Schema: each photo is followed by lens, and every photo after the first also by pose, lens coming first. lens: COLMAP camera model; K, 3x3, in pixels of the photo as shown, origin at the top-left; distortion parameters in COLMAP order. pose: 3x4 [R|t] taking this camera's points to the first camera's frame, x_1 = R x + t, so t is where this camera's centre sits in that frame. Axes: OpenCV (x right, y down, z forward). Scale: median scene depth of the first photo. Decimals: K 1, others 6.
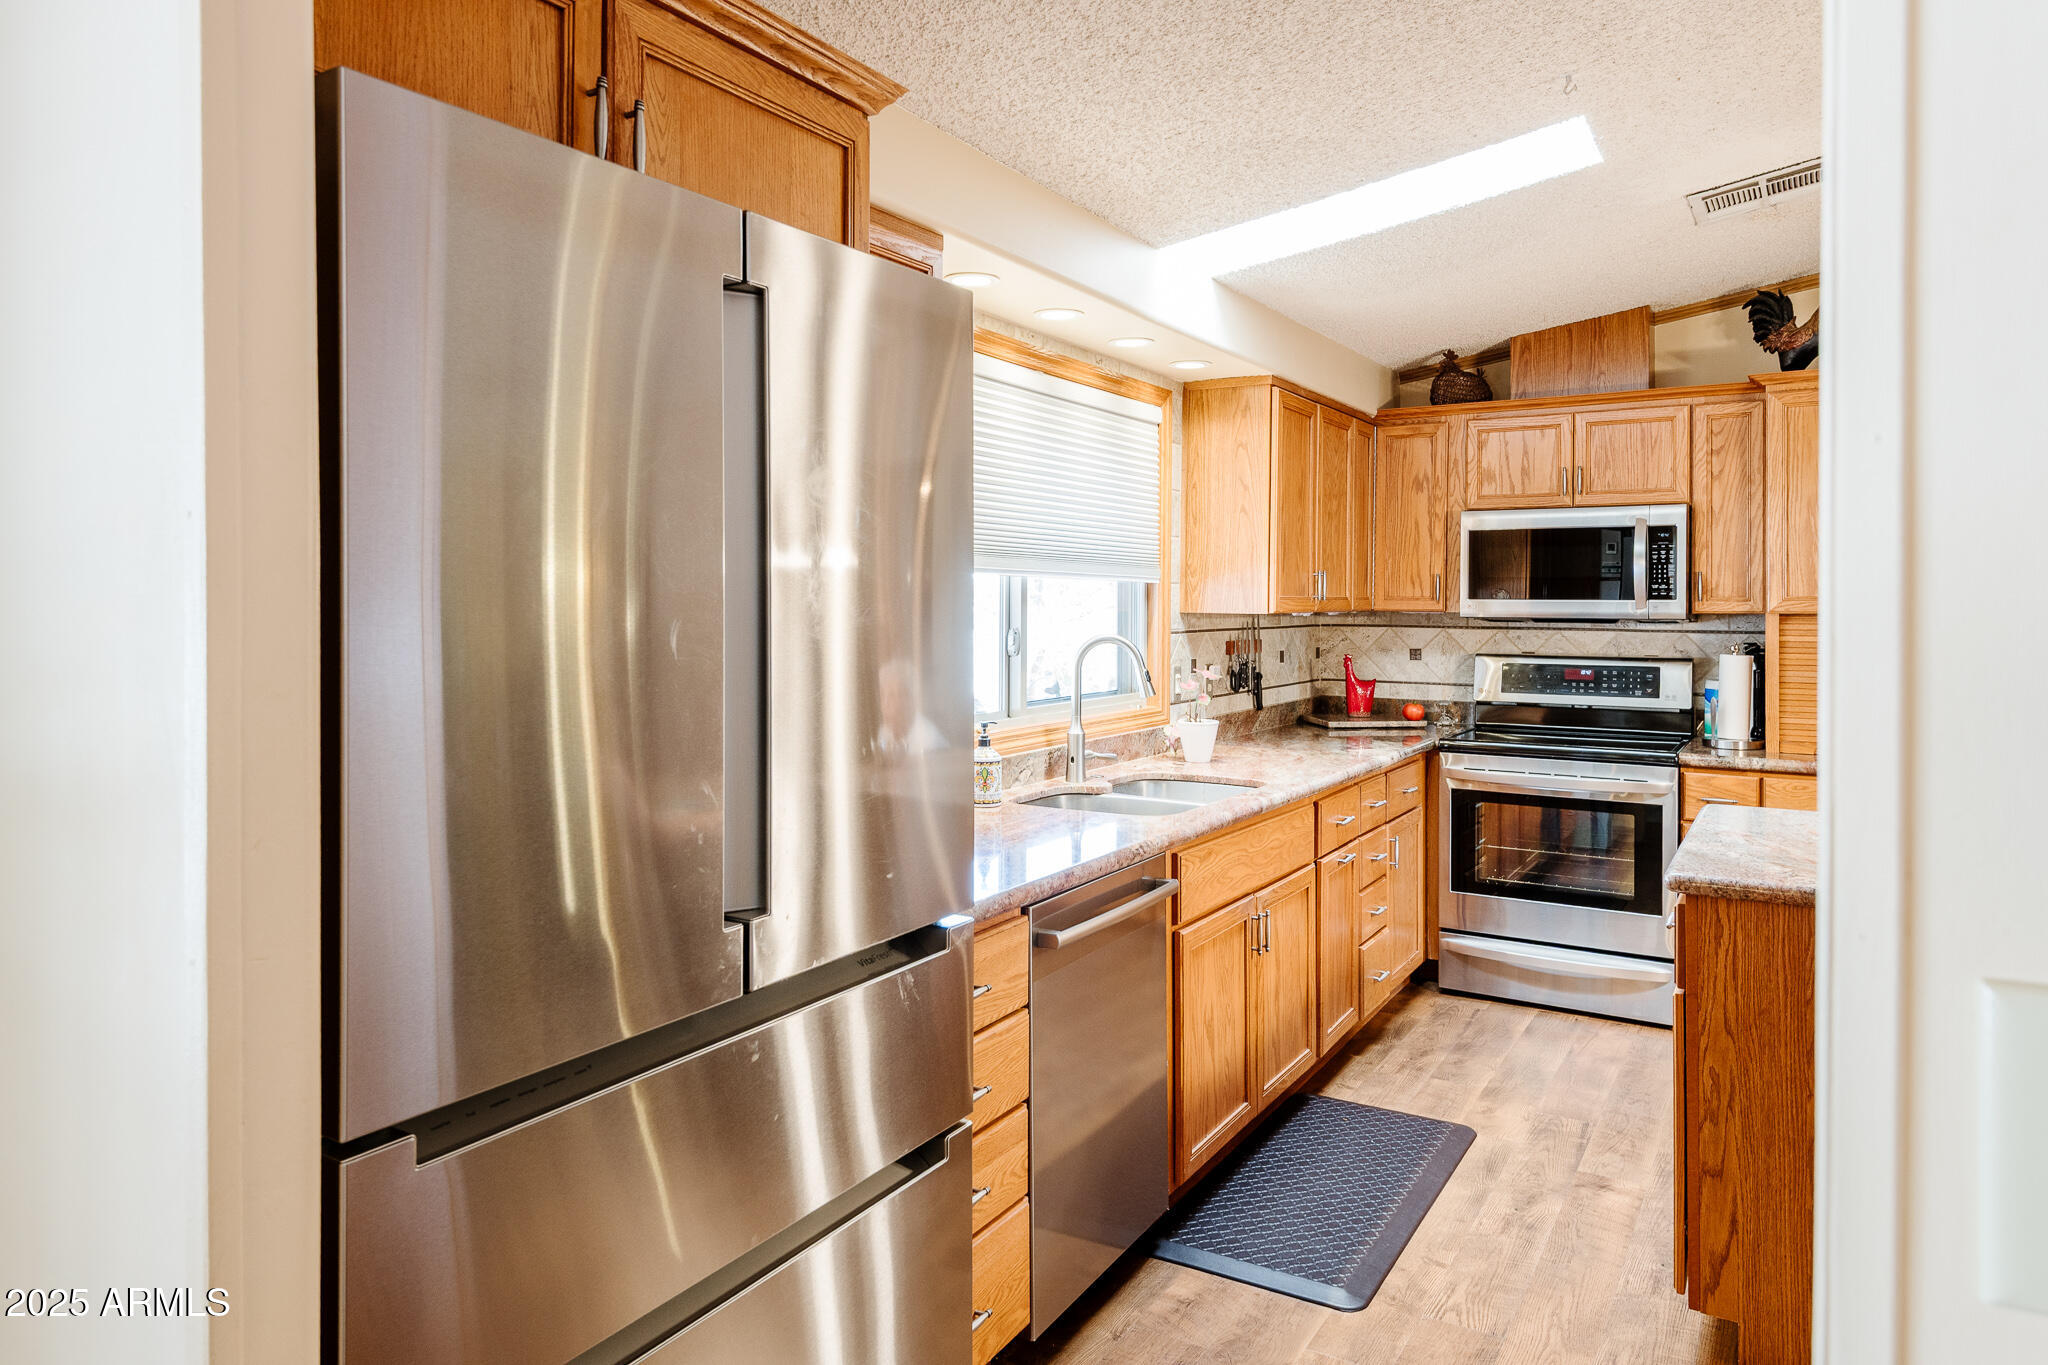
lens RADIAL K [[1296.5, 0, 981.7], [0, 1296.5, 595.5], [0, 0, 1]] dist [-0.006675, -0.001377]
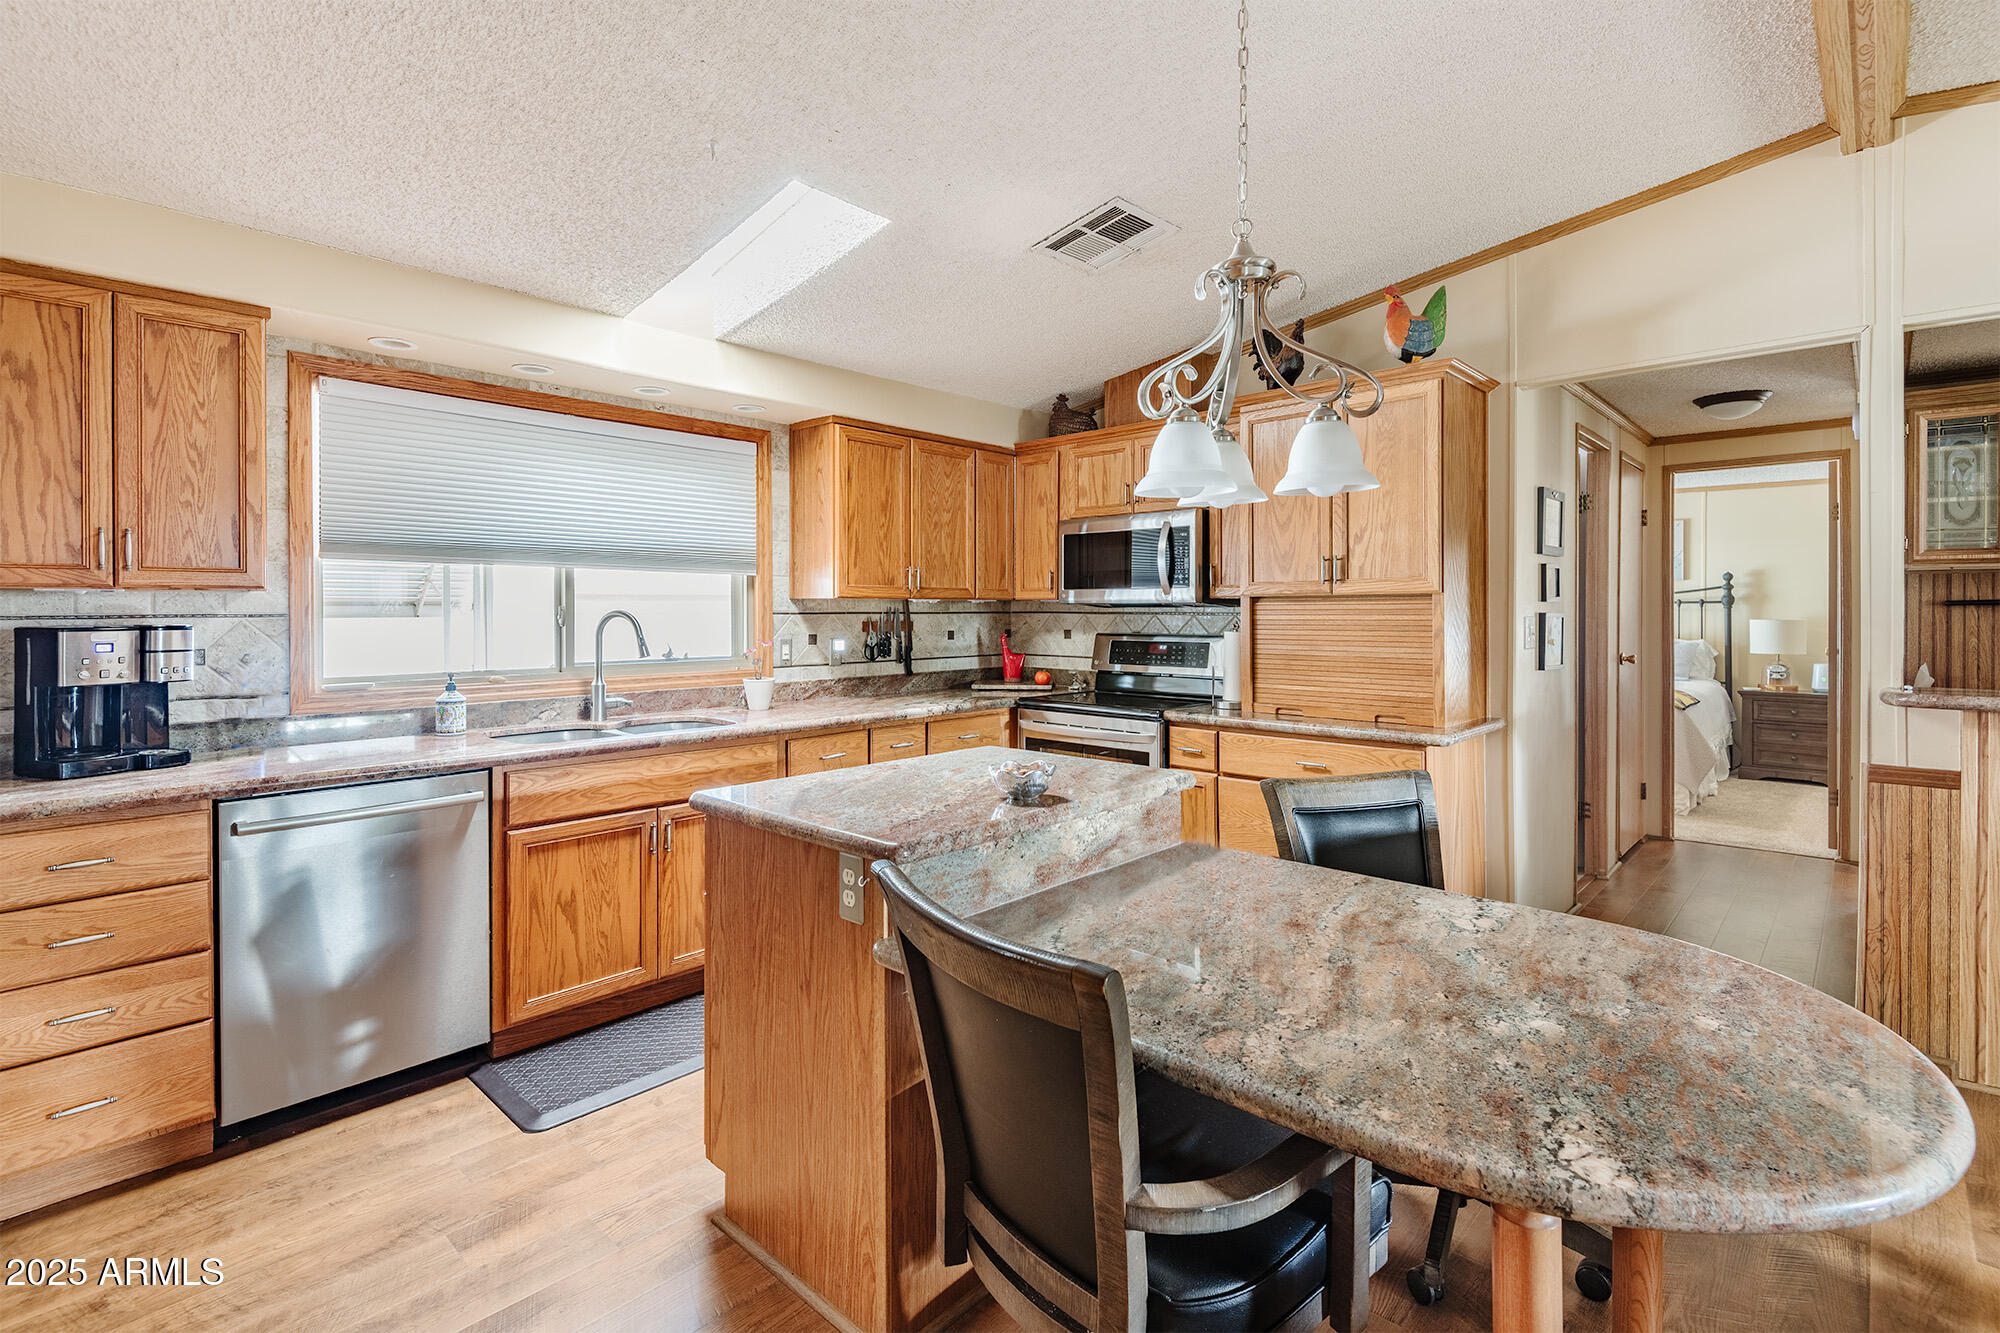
lens RADIAL K [[913.4, 0, 1018.3], [0, 913.4, 619.2], [0, 0, 1]] dist [0.001424, -0.003014]
pose [[0.984646, -0.000371, -0.174561, 0.516340], [0.002541, 0.999922, 0.012208, 0.022399], [0.174543, -0.012464, 0.984571, 0.116114]]
